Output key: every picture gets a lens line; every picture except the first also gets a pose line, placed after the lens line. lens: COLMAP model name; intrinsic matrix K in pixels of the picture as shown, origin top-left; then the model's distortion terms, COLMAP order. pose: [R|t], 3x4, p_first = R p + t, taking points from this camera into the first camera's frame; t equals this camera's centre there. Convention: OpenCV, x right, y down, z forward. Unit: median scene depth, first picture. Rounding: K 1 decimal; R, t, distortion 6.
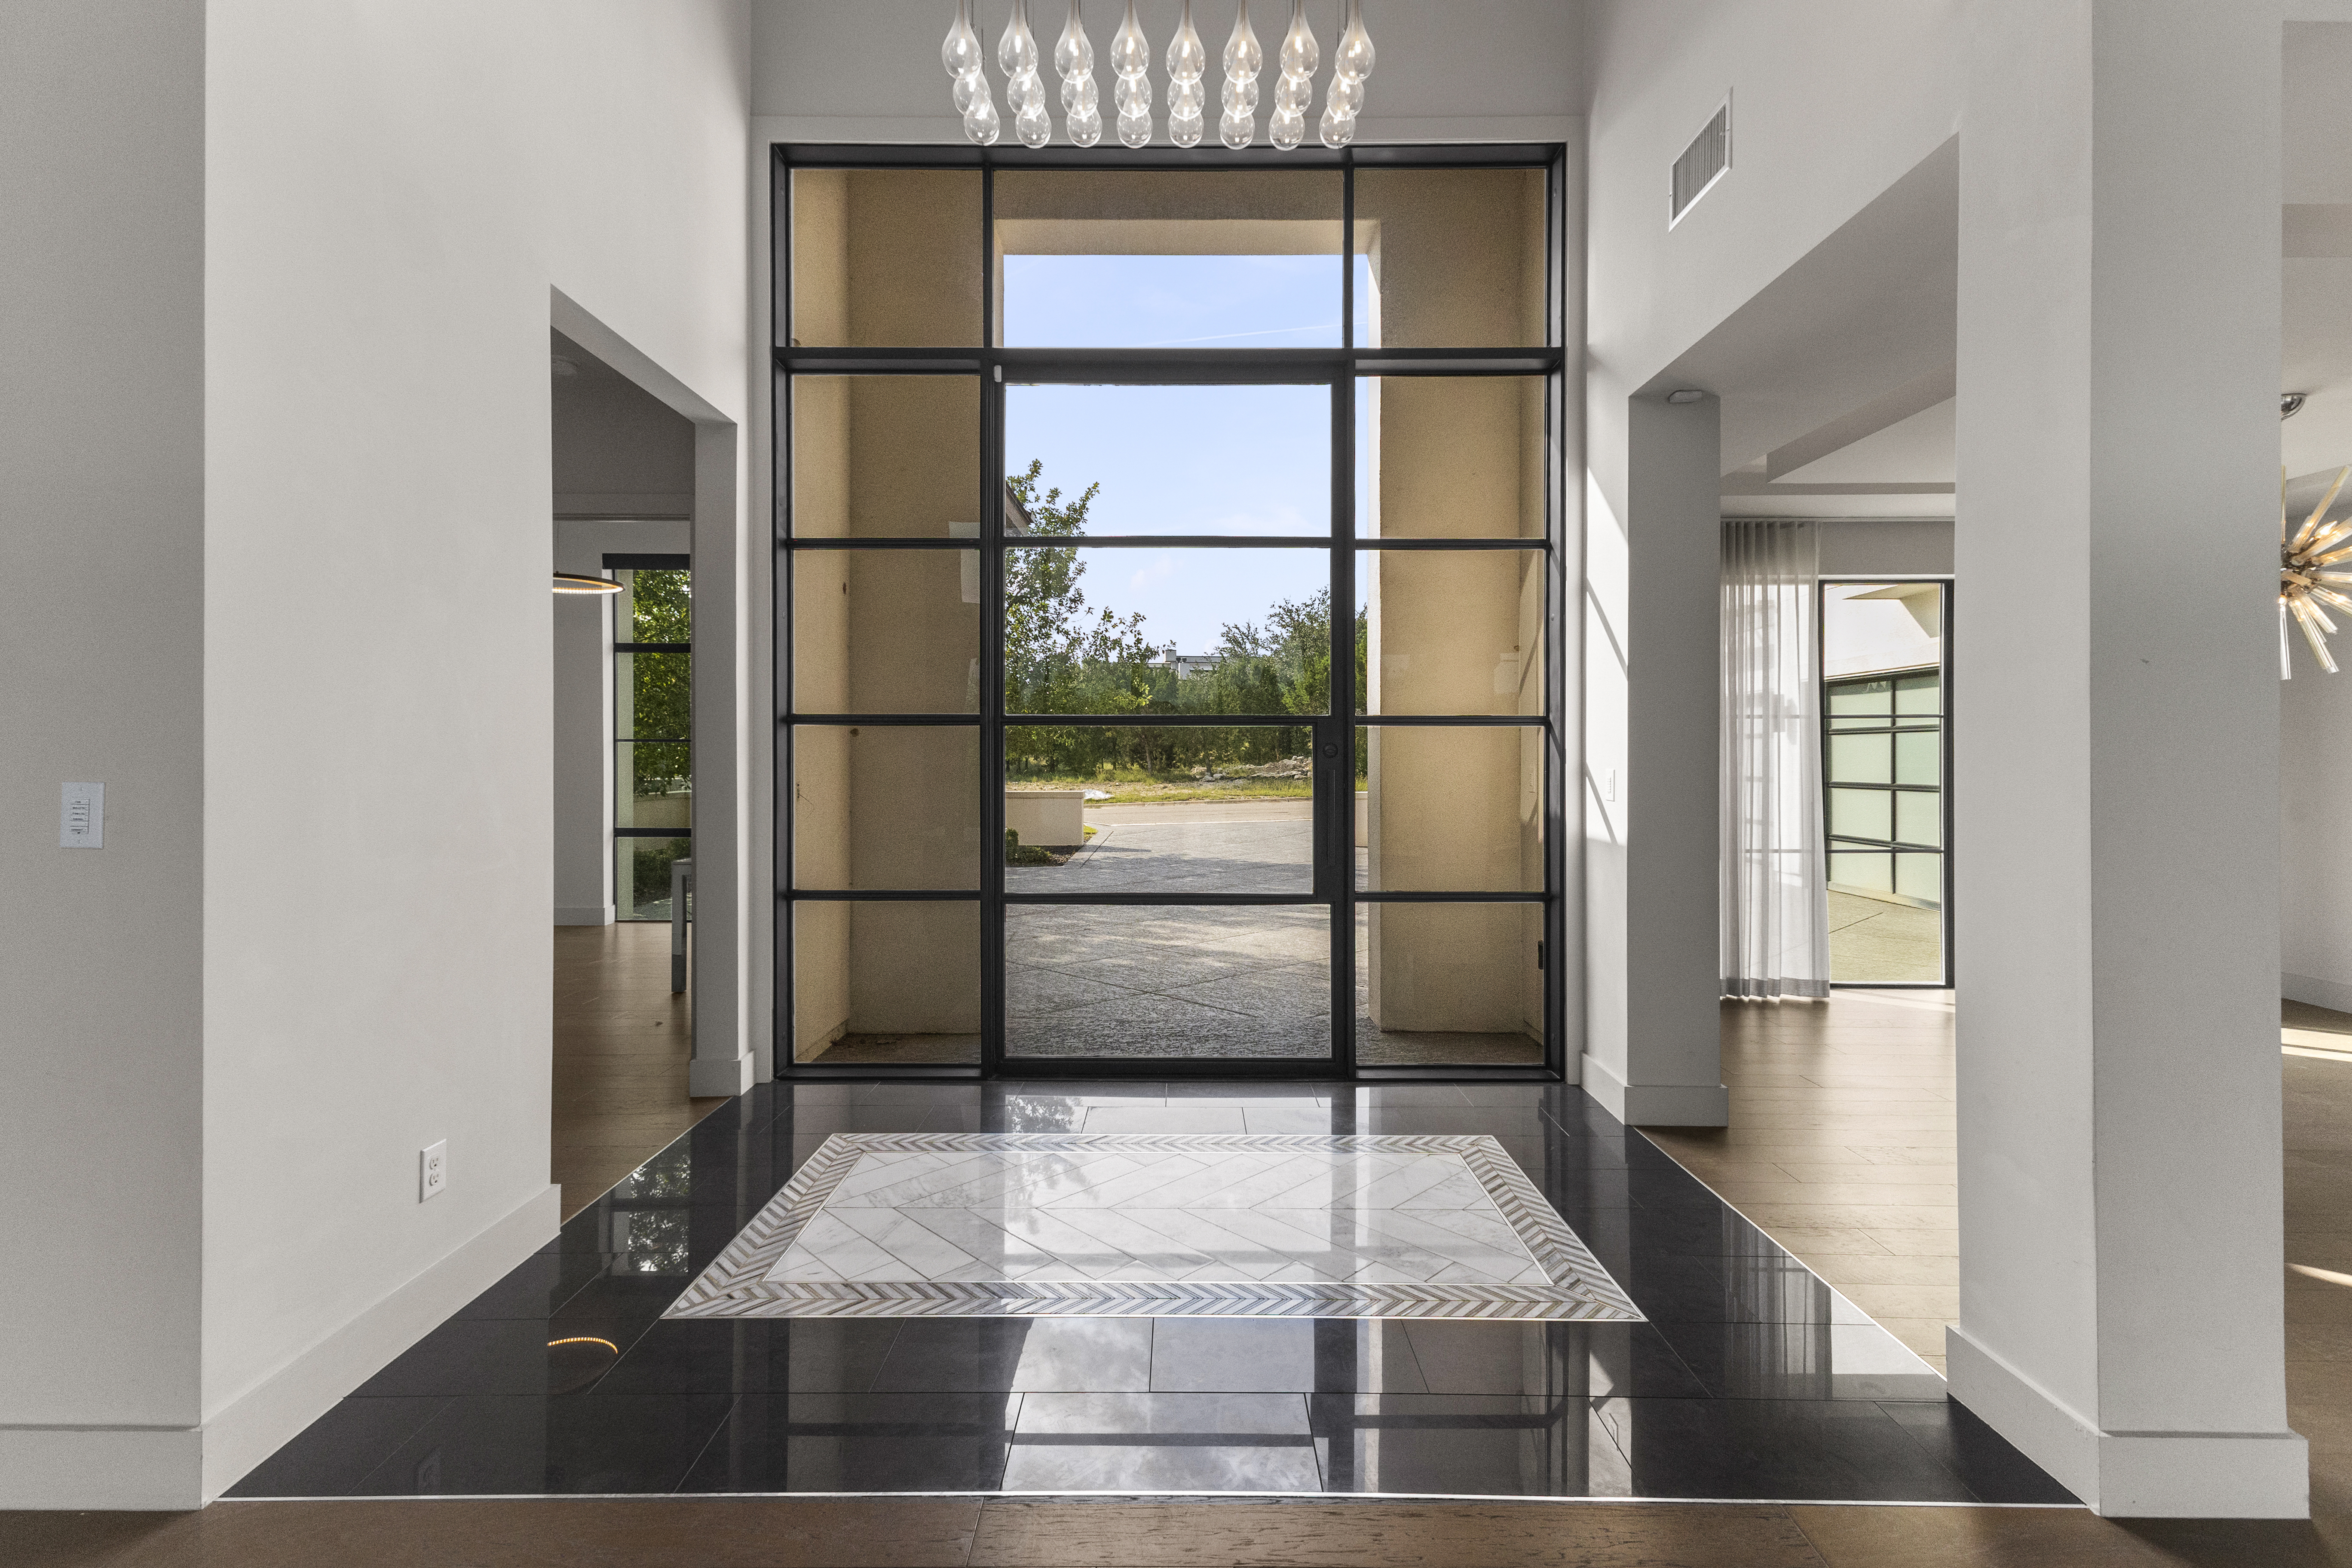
lens RADIAL K [[1031.3, 0, 1167.1], [0, 1031.3, 763.3], [0, 0, 1]] dist [0.002088, 0.000035]
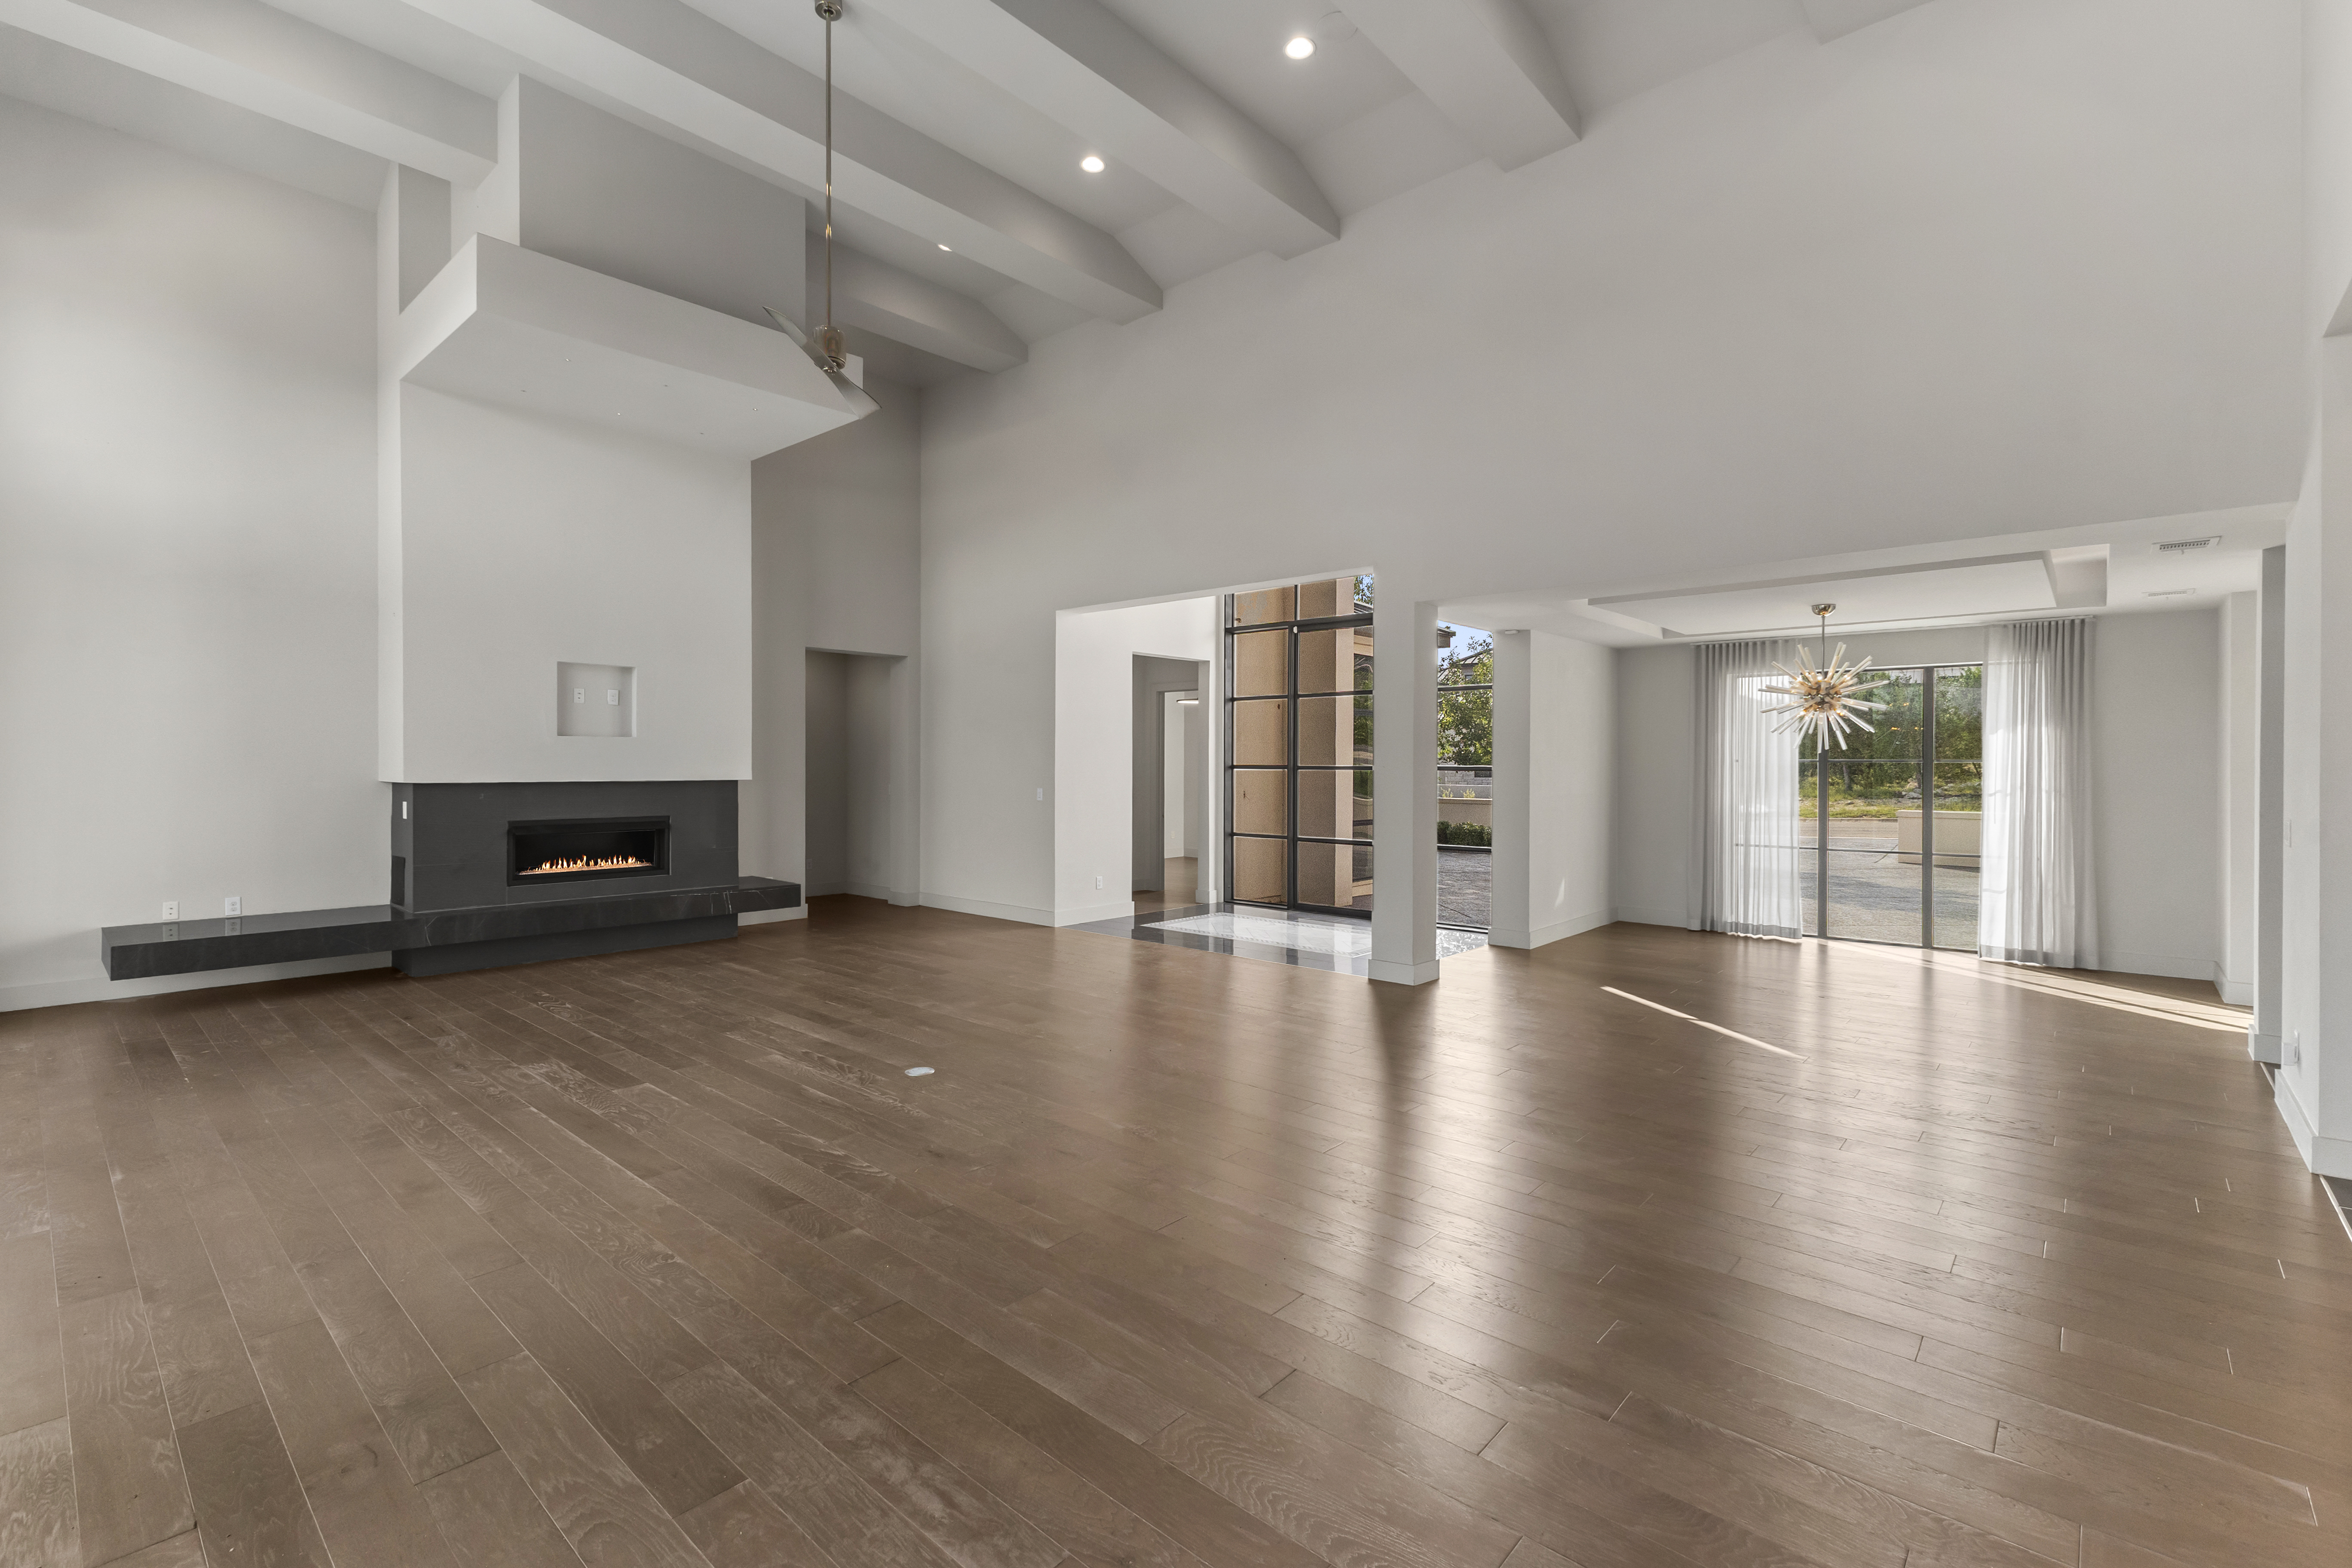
lens RADIAL K [[1031.3, 0, 1167.8], [0, 1031.3, 765.6], [0, 0, 1]] dist [0.002088, 0.000035]
pose [[0.757289, 0.004120, -0.653066, 1.217407], [-0.005449, 0.999985, -0.000011, -0.044684], [0.653057, 0.003567, 0.757301, -1.084998]]
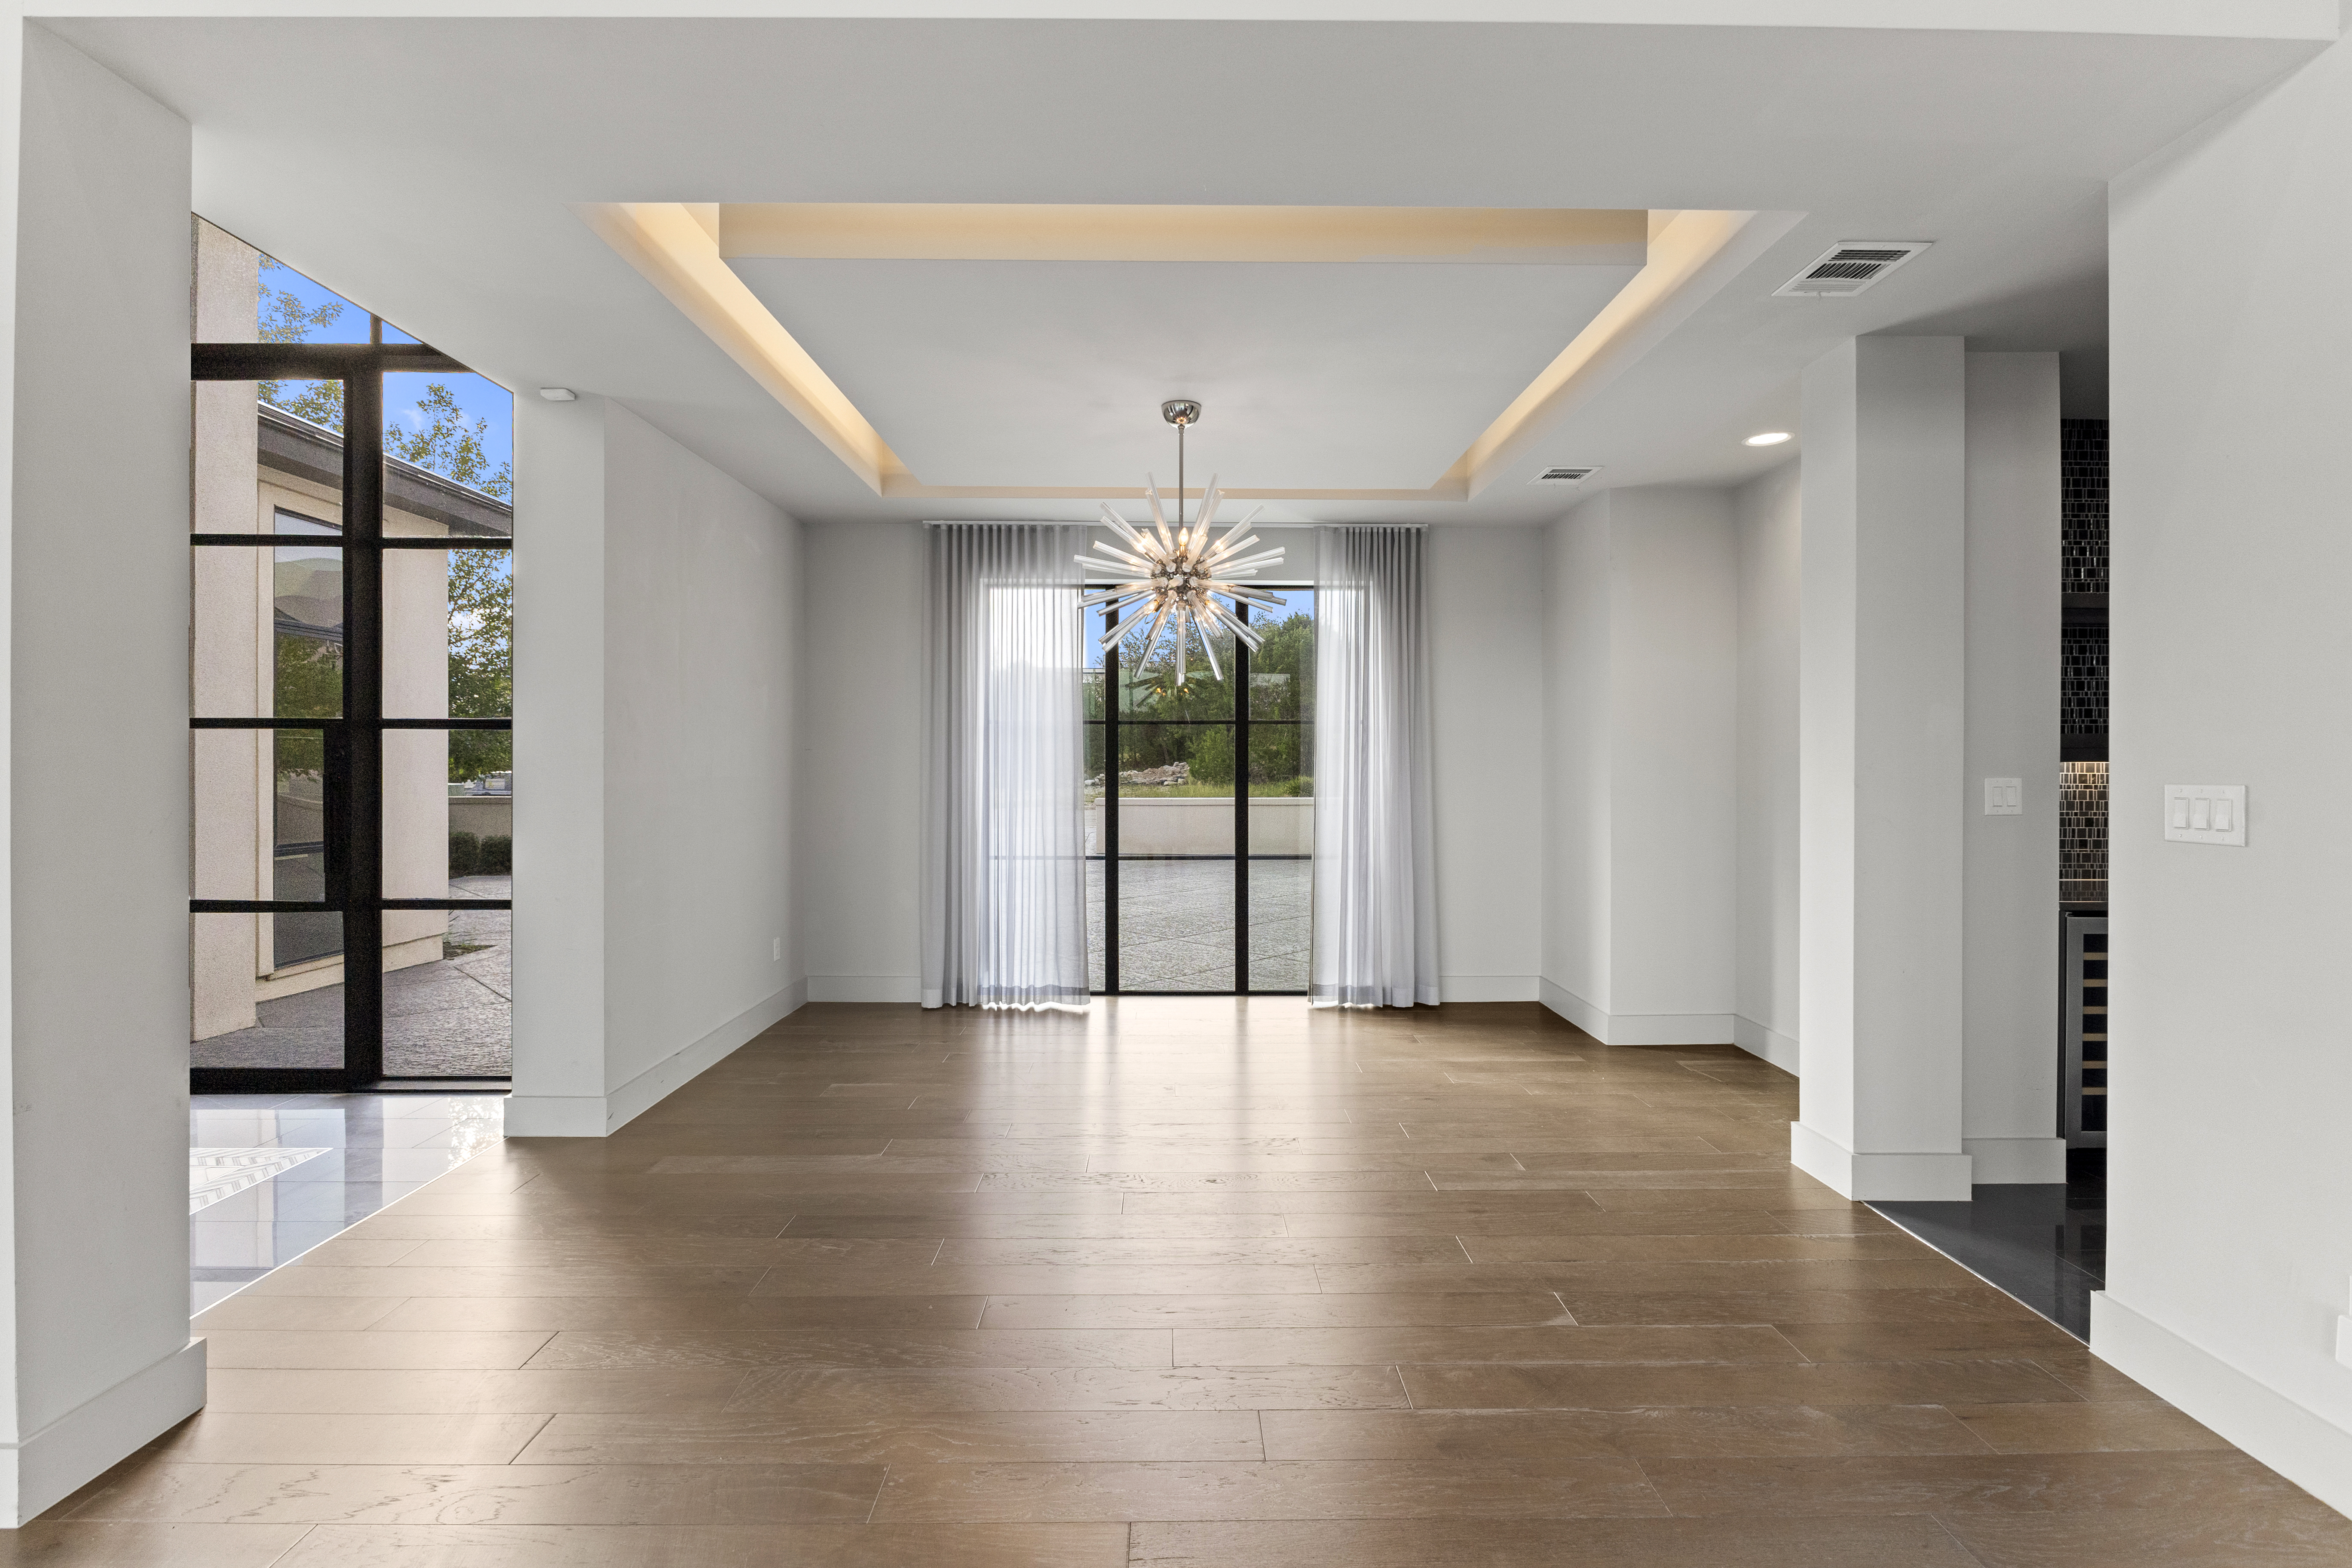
lens RADIAL K [[1099.4, 0, 1180.1], [0, 1099.4, 773.2], [0, 0, 1]] dist [-0.002924, -0.000154]
pose [[0.999512, 0.003412, 0.031050, 0.900434], [-0.003488, 0.999991, 0.002421, 0.001341], [-0.031041, -0.002528, 0.999515, -0.076548]]
